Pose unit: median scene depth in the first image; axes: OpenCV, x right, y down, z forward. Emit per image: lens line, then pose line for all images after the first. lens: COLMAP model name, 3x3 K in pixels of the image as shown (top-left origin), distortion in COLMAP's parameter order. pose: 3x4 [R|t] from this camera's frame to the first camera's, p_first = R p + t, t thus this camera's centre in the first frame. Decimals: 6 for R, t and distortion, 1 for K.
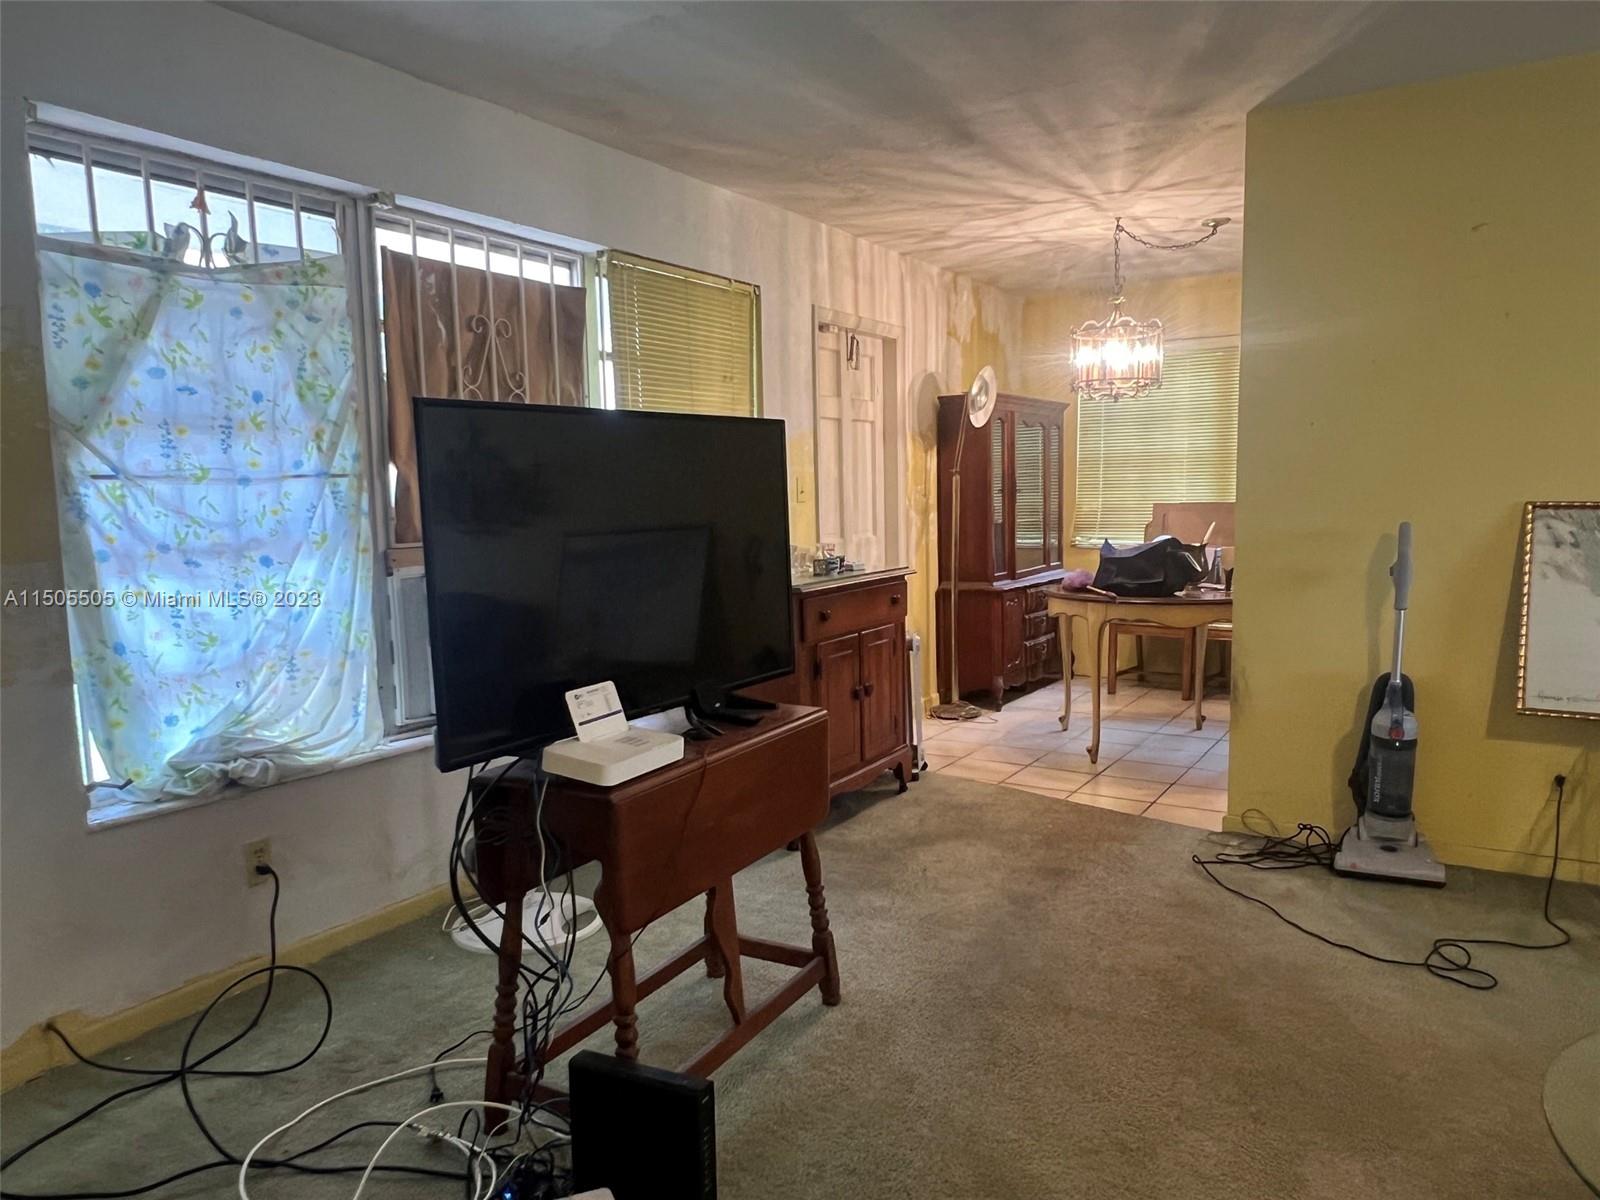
lens RADIAL K [[1131.5, 0, 805.0], [0, 1131.5, 593.7], [0, 0, 1]] dist [0.000427, -0.002281]
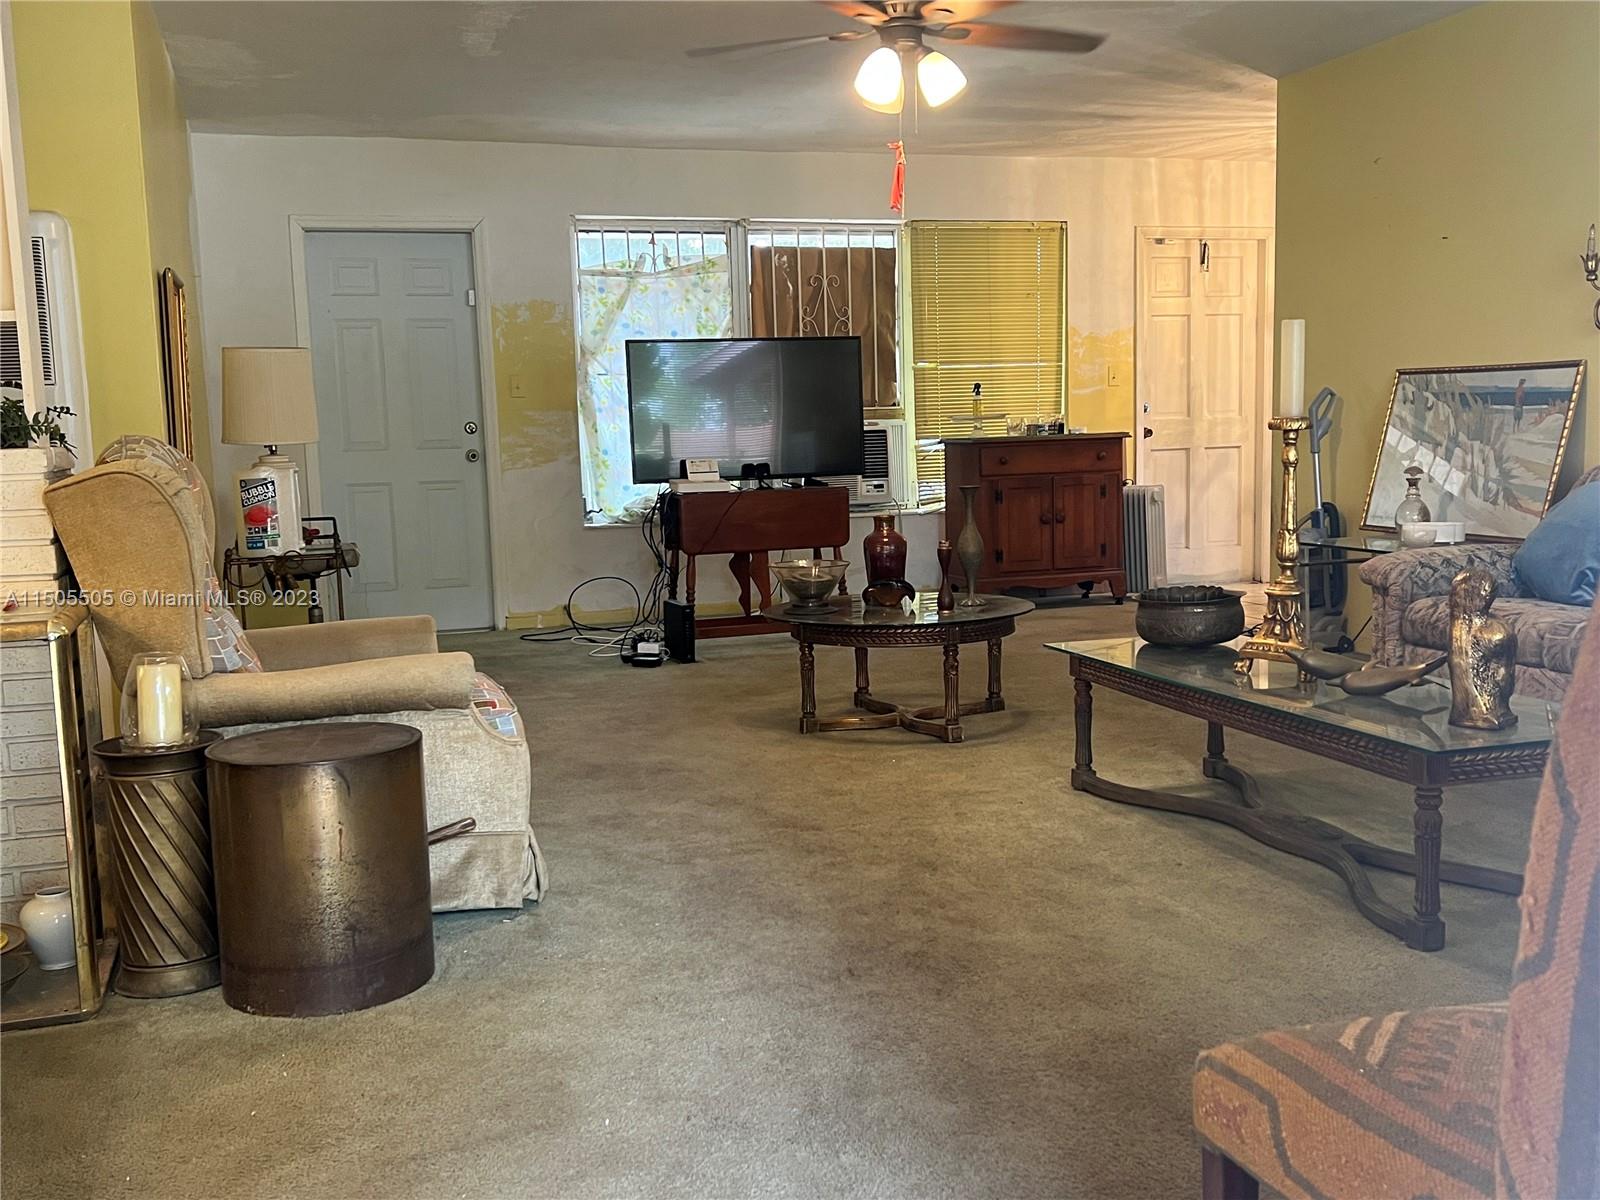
lens RADIAL K [[1559.6, 0, 795.5], [0, 1559.6, 596.0], [0, 0, 1]] dist [0.069889, 0.000000]
pose [[0.747530, 0.072009, -0.660314, 1.311481], [-0.048928, 0.997375, 0.053375, 0.113153], [0.662424, -0.007591, 0.749091, -0.803930]]
